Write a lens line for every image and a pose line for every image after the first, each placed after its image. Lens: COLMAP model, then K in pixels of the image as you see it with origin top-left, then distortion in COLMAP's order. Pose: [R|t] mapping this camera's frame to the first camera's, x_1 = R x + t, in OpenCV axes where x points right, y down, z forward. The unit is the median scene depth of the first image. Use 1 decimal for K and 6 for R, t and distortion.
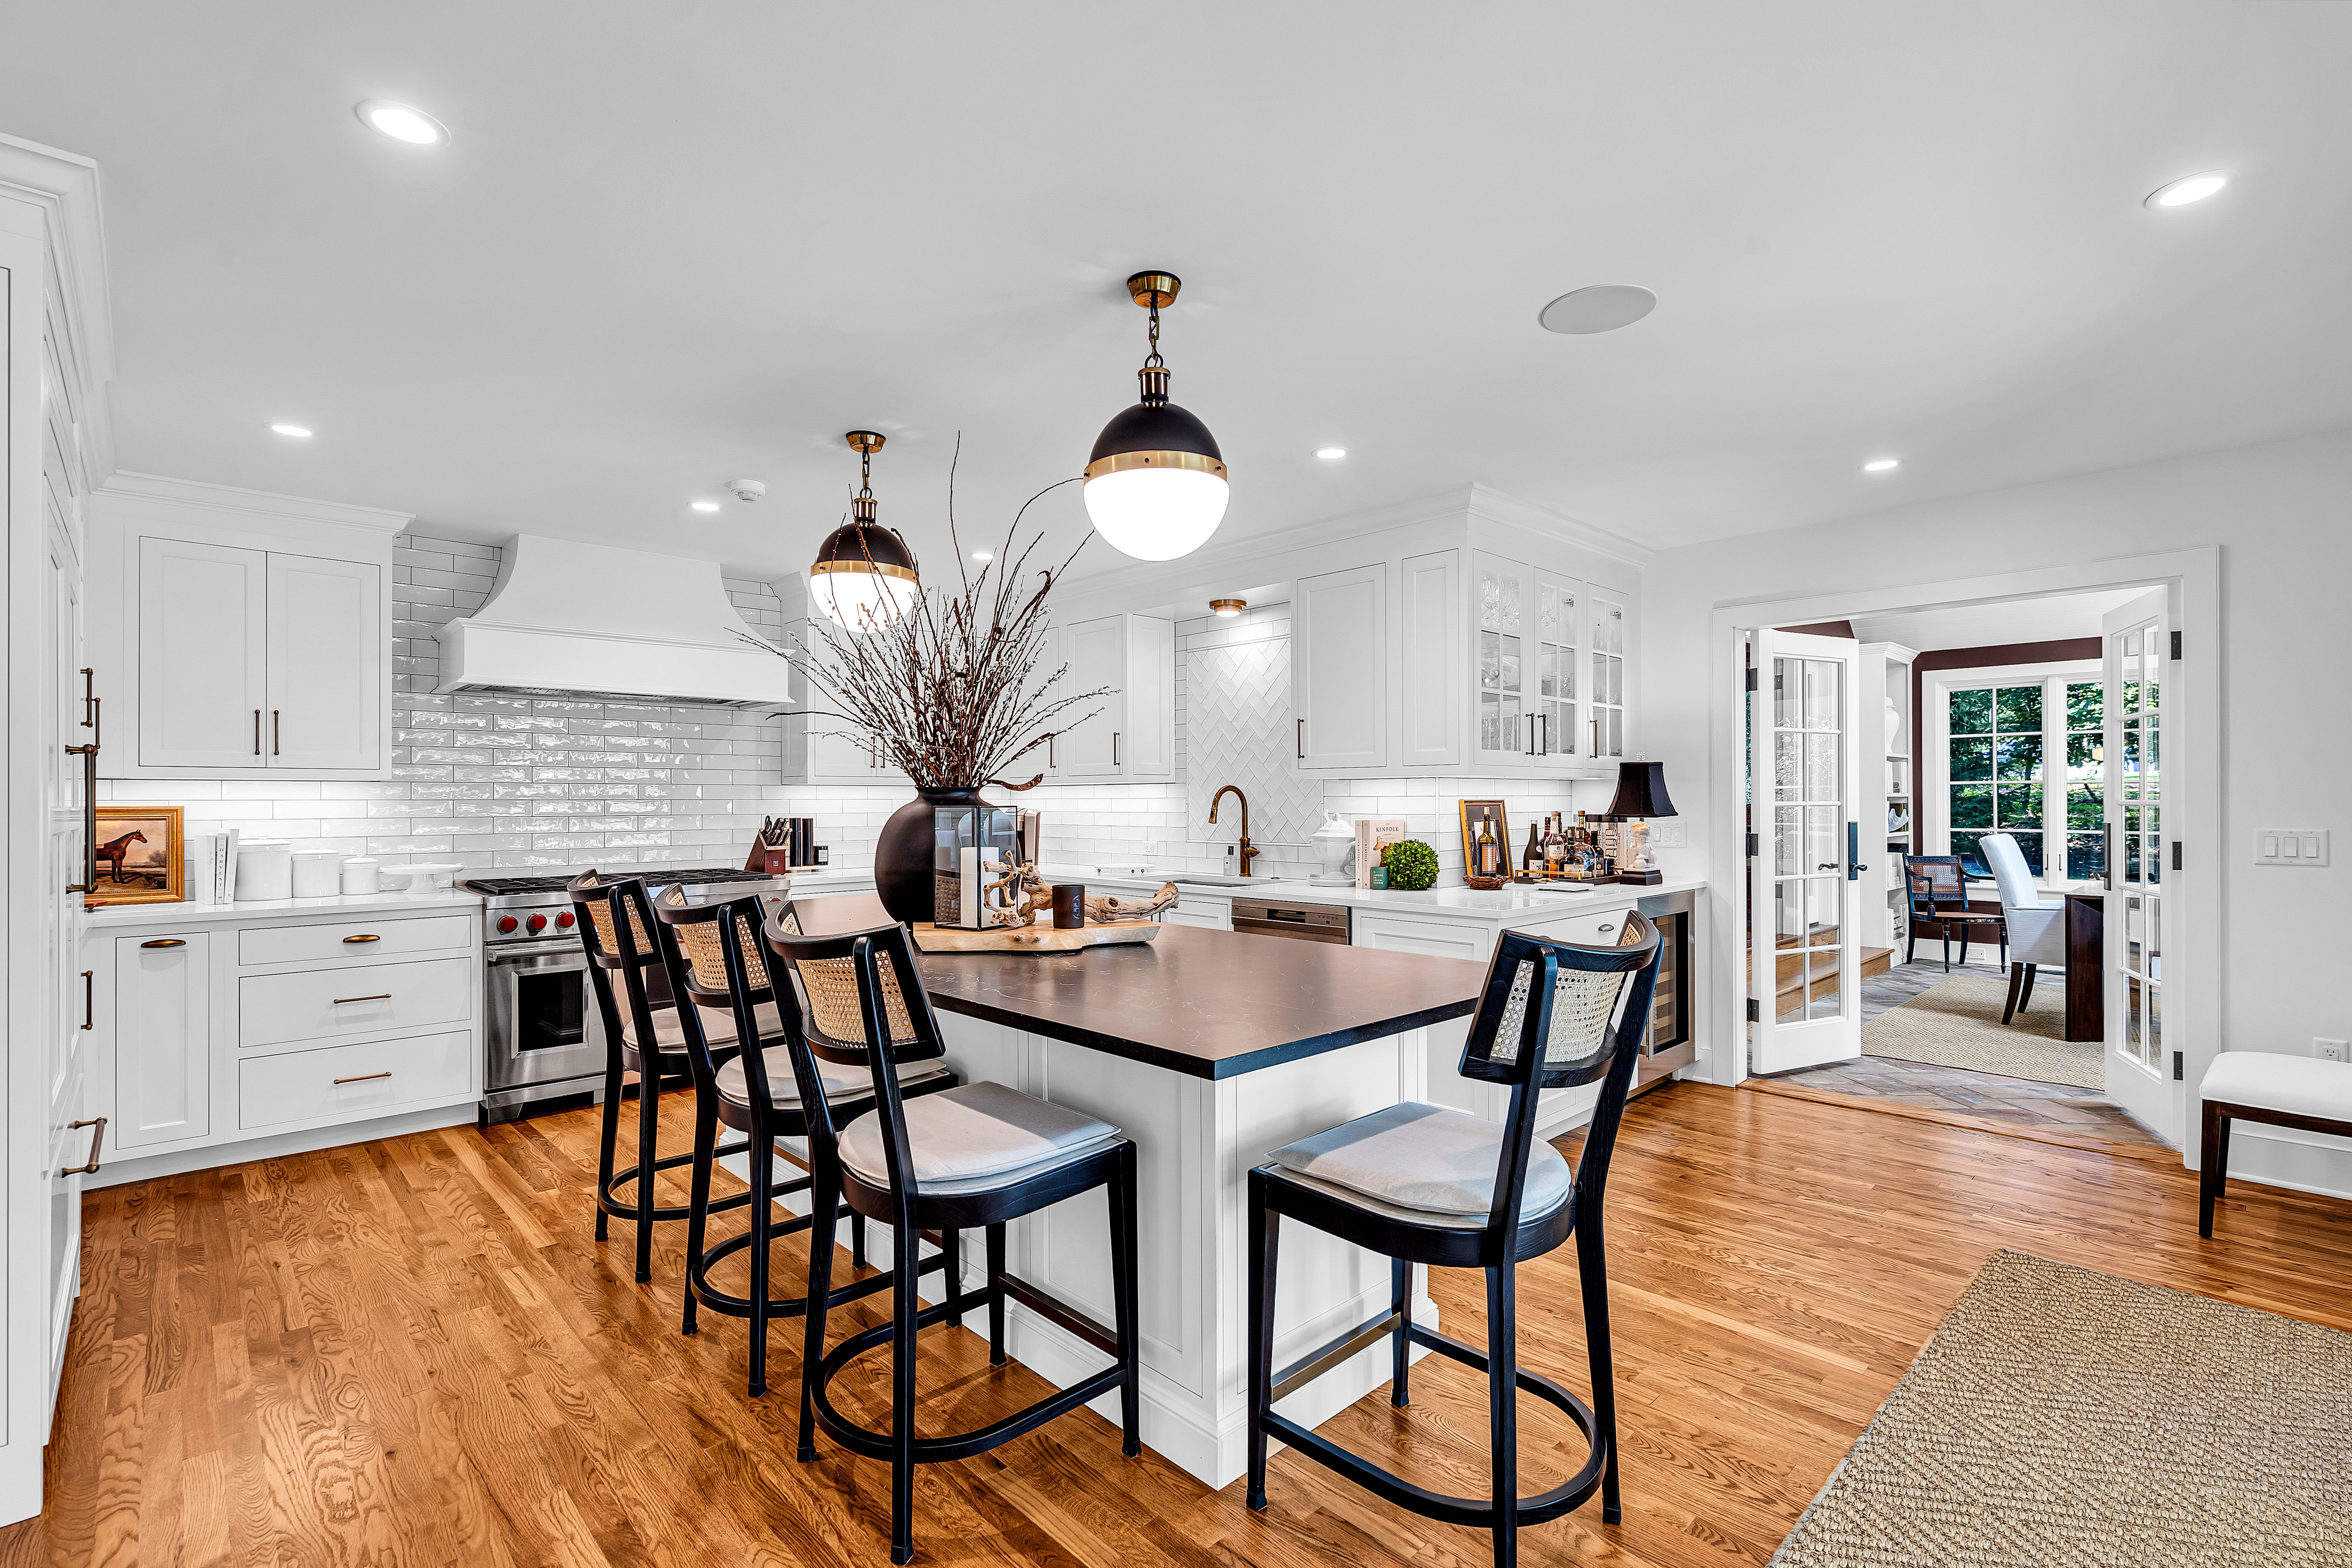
lens RADIAL K [[1067.9, 0, 1189.5], [0, 1067.9, 794.0], [0, 0, 1]] dist [-0.004499, 0.002711]
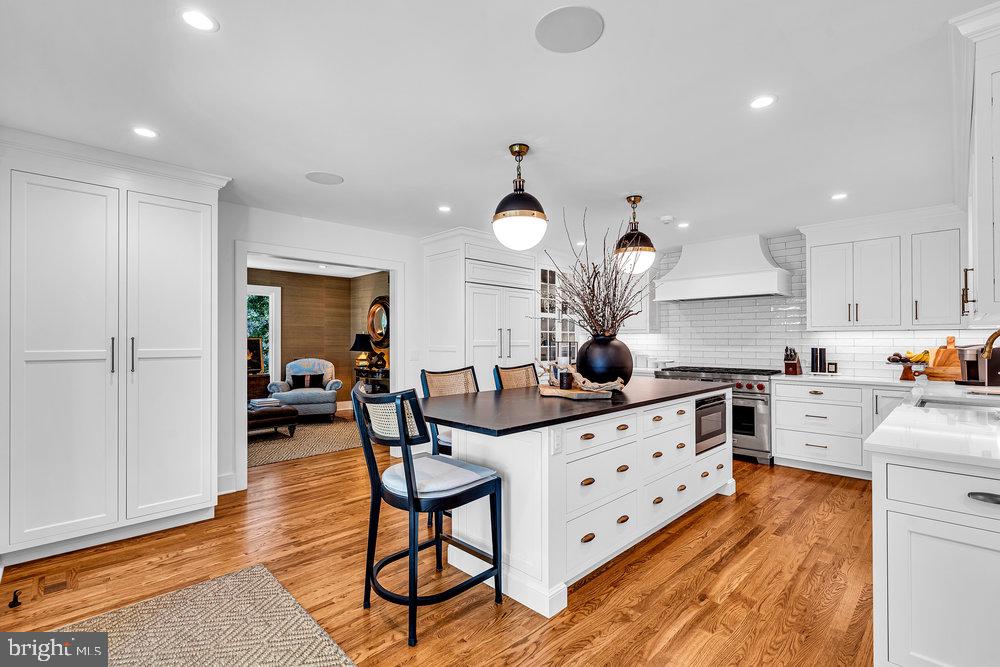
lens RADIAL K [[454.1, 0, 497.8], [0, 454.1, 341.2], [0, 0, 1]] dist [-0.004499, 0.002711]
pose [[0.008105, 0.005270, -0.999953, 0.520314], [0.009007, 0.999945, 0.005343, 0.000033], [0.999927, -0.009050, 0.008057, 0.439282]]
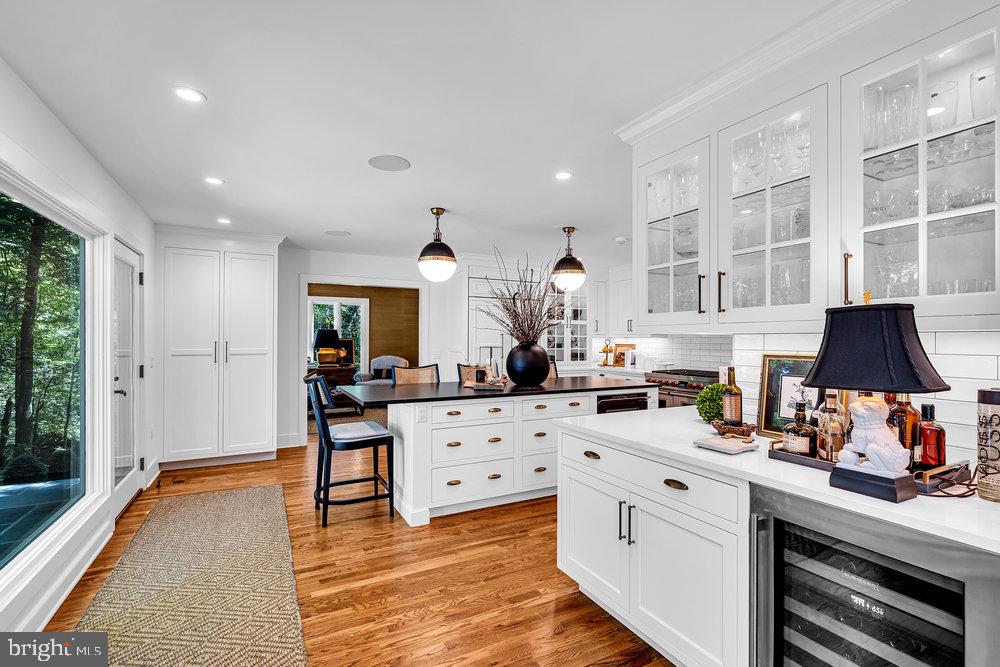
lens RADIAL K [[454.1, 0, 497.6], [0, 454.1, 341.8], [0, 0, 1]] dist [-0.004499, 0.002711]
pose [[-0.279970, 0.008631, -0.959970, 0.683410], [0.003244, 0.999962, 0.008044, -0.010743], [0.960003, -0.000862, -0.279988, 0.777522]]
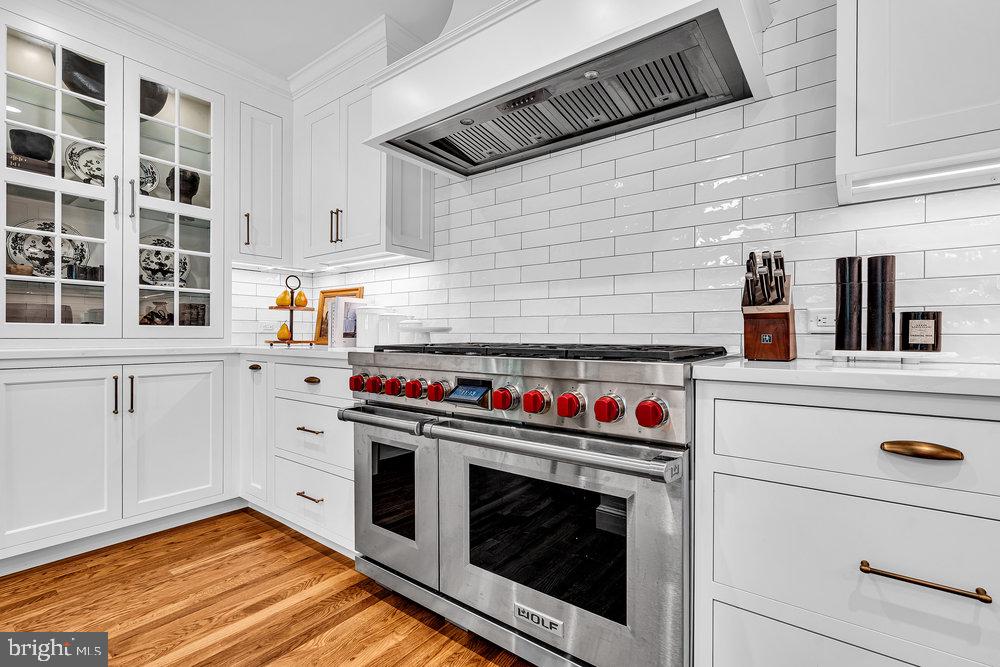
lens RADIAL K [[454.1, 0, 494.9], [0, 454.1, 334.5], [0, 0, 1]] dist [-0.004499, 0.002711]
pose [[0.140580, 0.000839, -0.990069, -0.188418], [0.003046, 0.999995, 0.001280, 0.065177], [0.990065, -0.003196, 0.140577, 0.872249]]
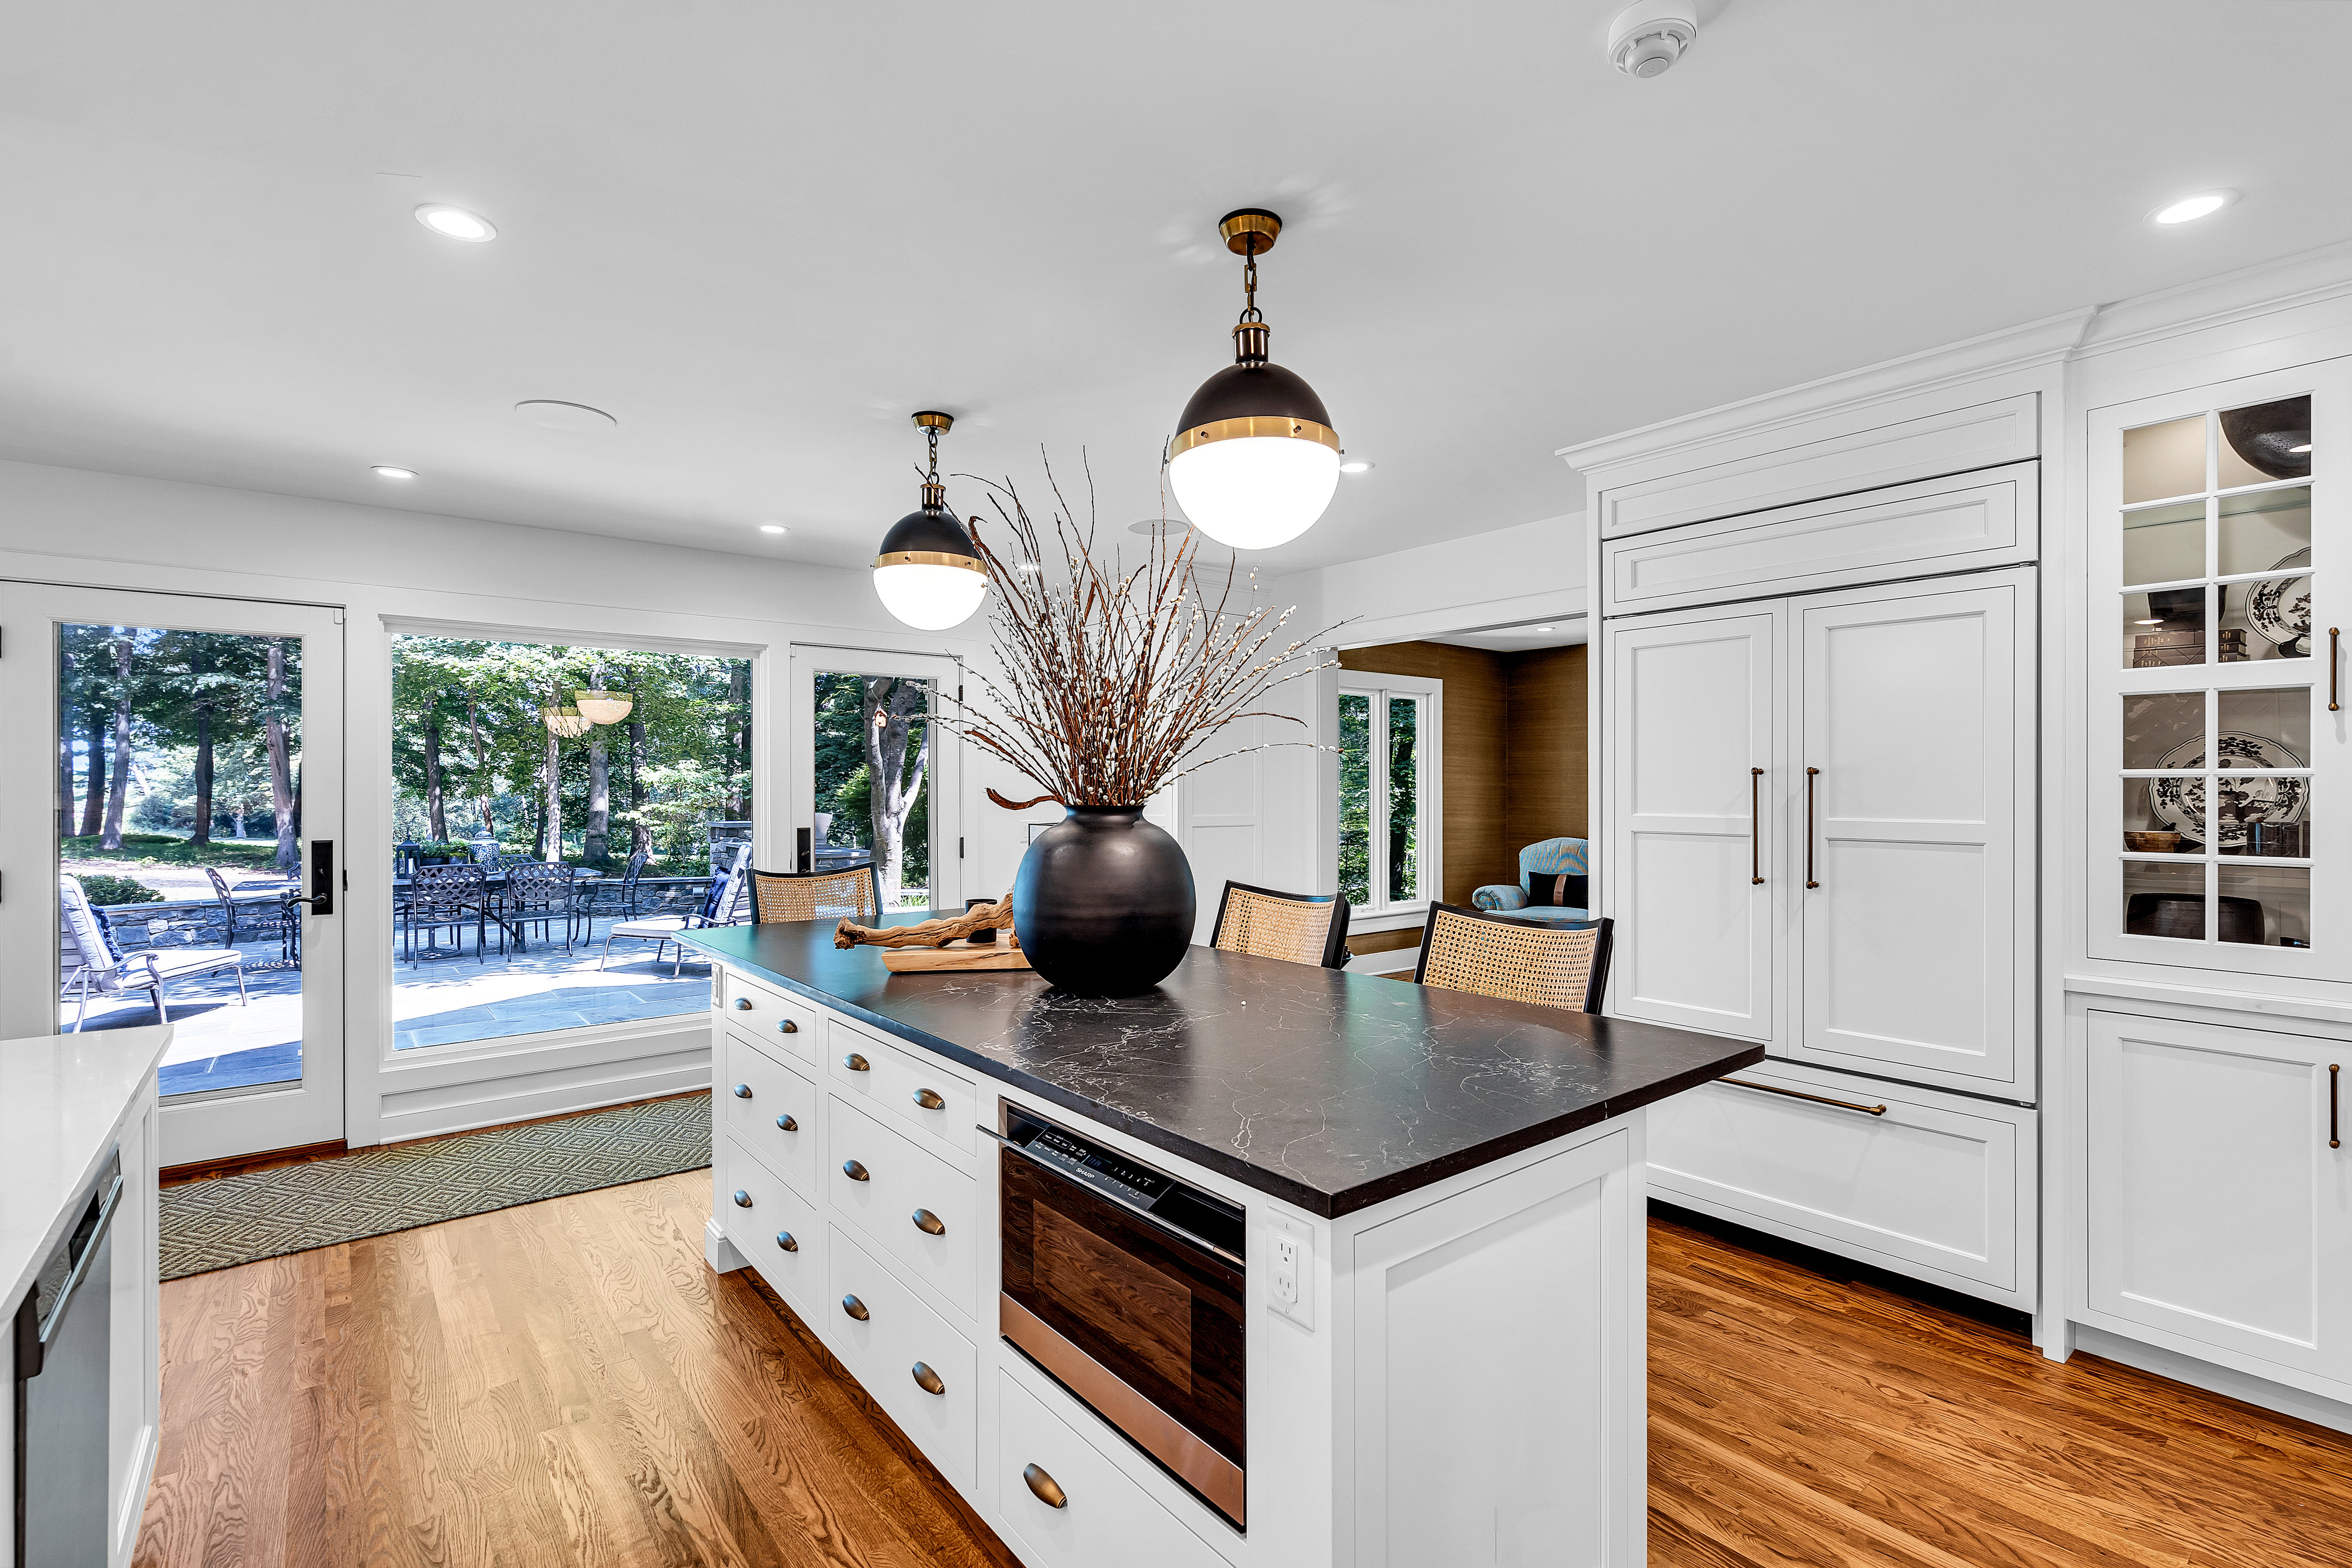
lens RADIAL K [[1067.9, 0, 1189.8], [0, 1067.9, 790.8], [0, 0, 1]] dist [-0.004499, 0.002711]
pose [[-0.997021, 0.006234, 0.076876, -0.203286], [0.005773, 0.999964, -0.006221, -0.008478], [-0.076912, -0.005759, -0.997021, 1.059799]]
